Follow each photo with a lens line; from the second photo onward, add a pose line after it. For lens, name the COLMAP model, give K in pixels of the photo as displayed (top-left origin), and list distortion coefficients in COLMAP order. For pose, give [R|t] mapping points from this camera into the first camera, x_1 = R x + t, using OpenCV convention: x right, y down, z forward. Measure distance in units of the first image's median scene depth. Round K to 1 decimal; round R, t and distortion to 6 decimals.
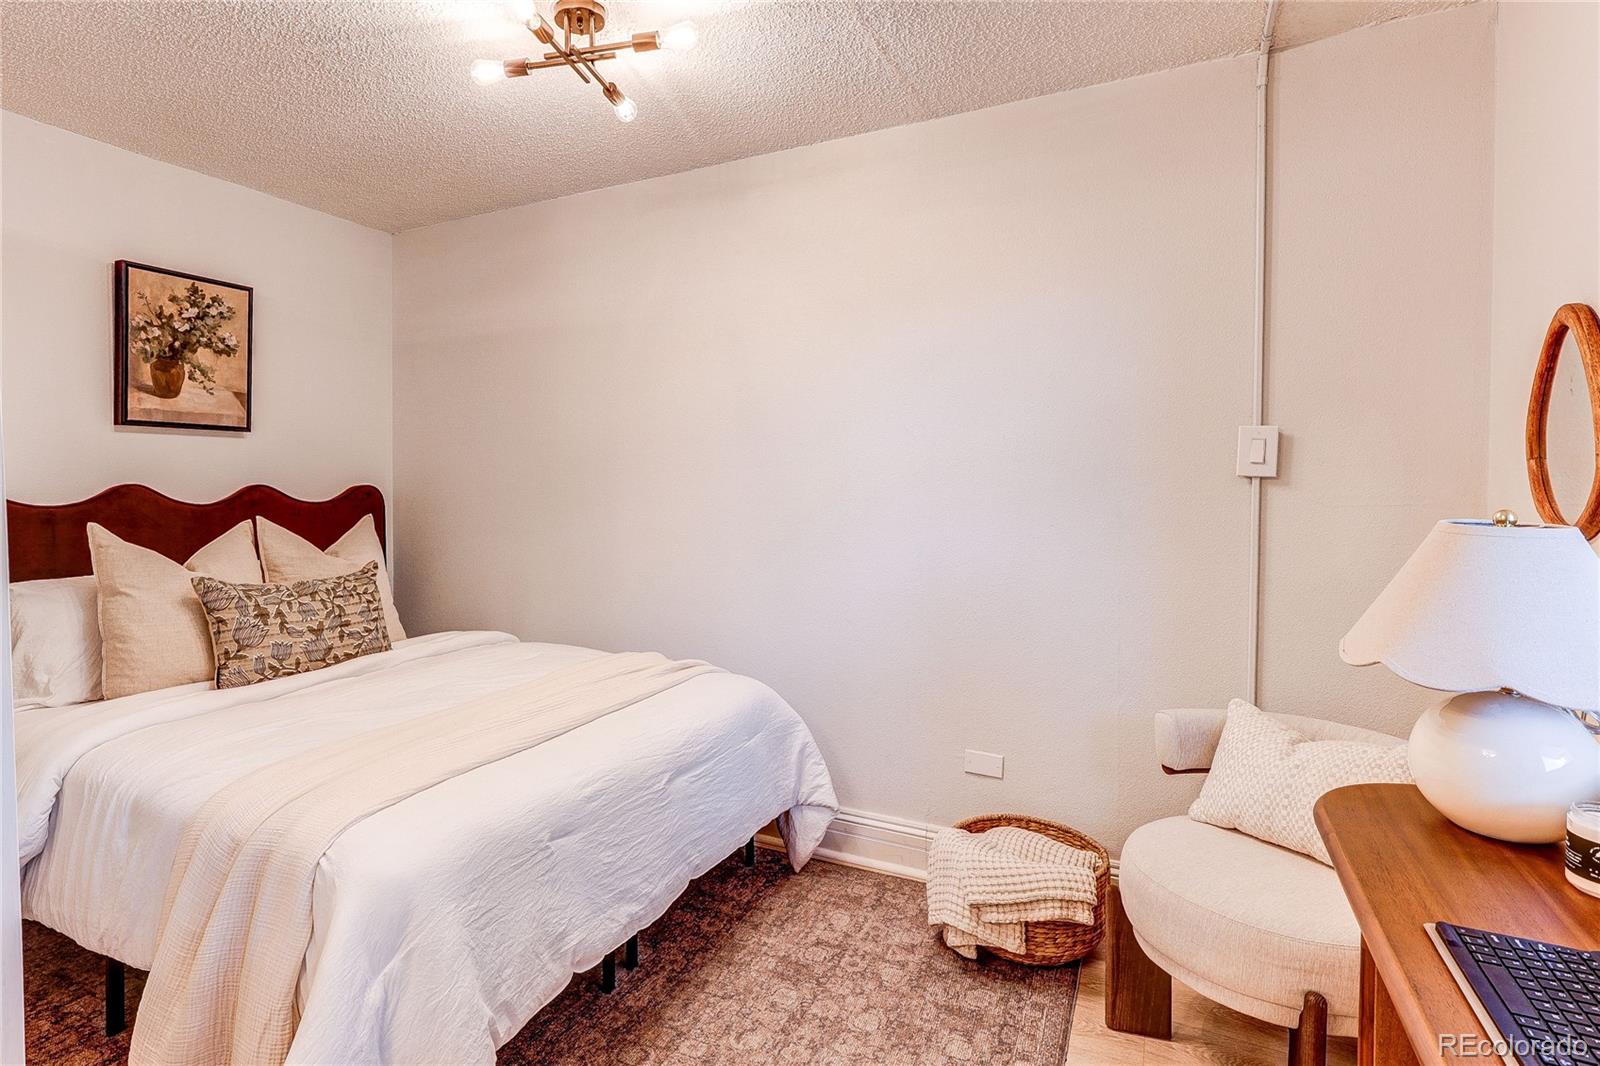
lens RADIAL K [[775.2, 0, 778.6], [0, 775.2, 493.1], [0, 0, 1]] dist [-0.005956, 0.001762]
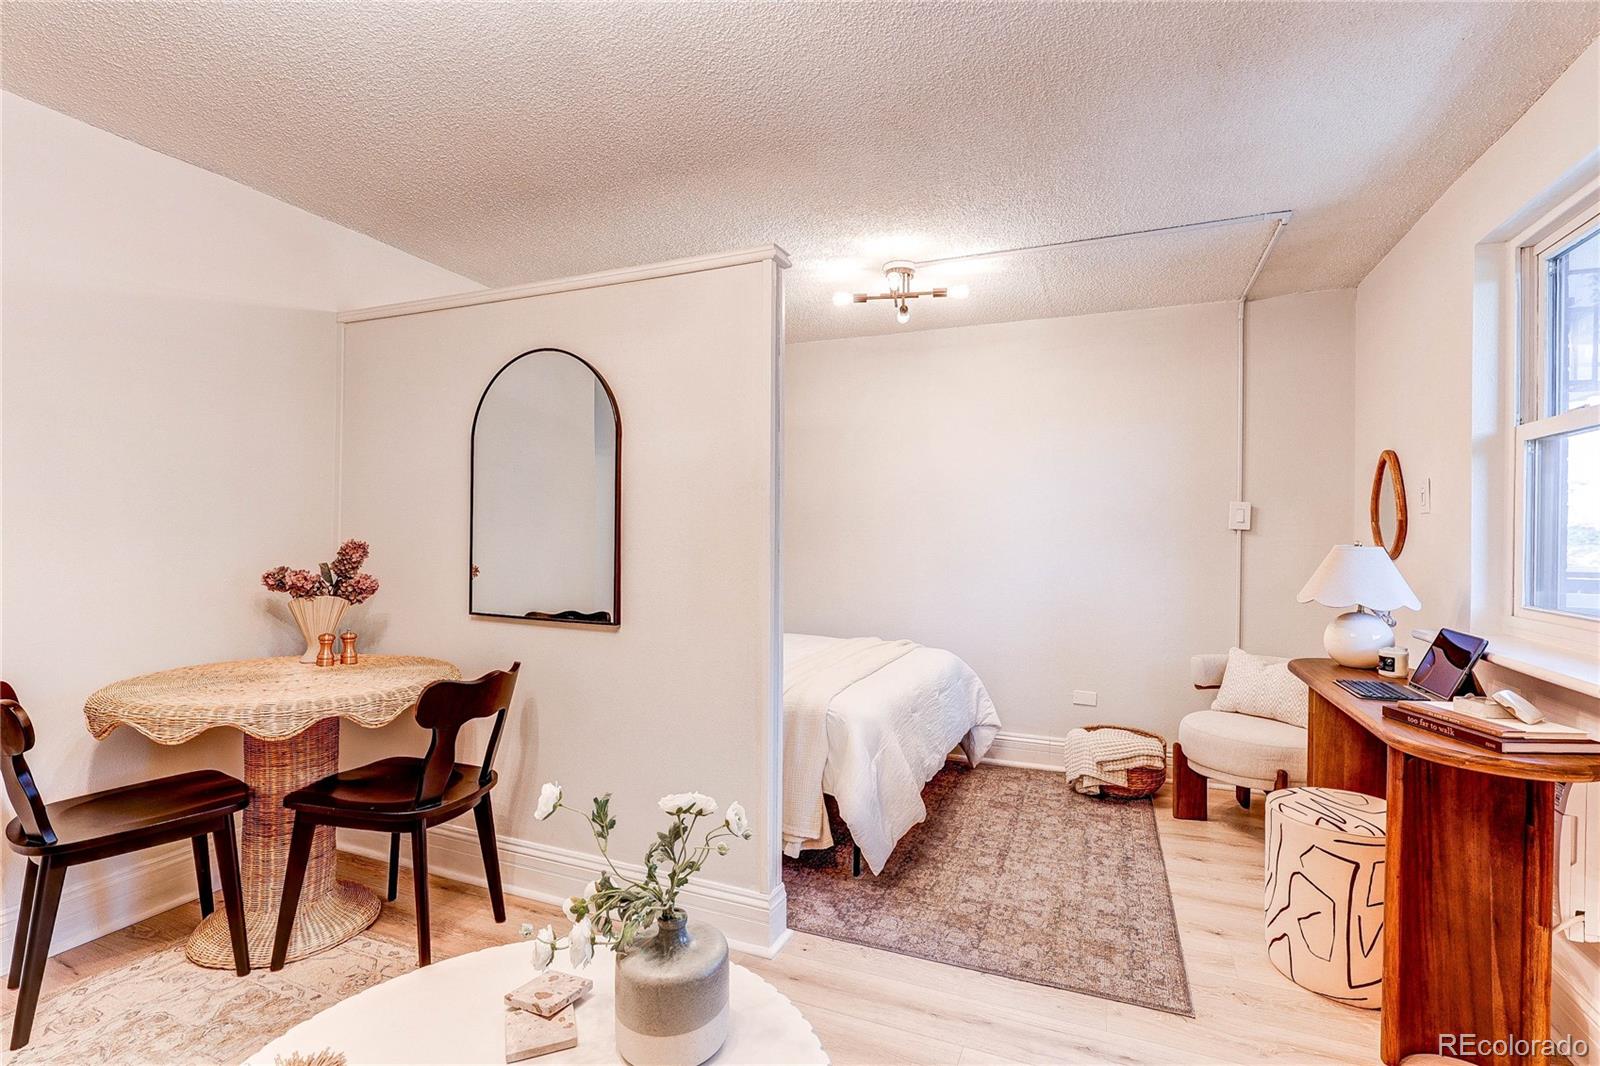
lens RADIAL K [[775.2, 0, 793.2], [0, 775.2, 531.9], [0, 0, 1]] dist [-0.005956, 0.001762]
pose [[0.994242, 0.010121, 0.106677, -0.665877], [-0.007413, 0.999641, -0.025748, 0.041270], [-0.106899, 0.024809, 0.993960, -0.751184]]
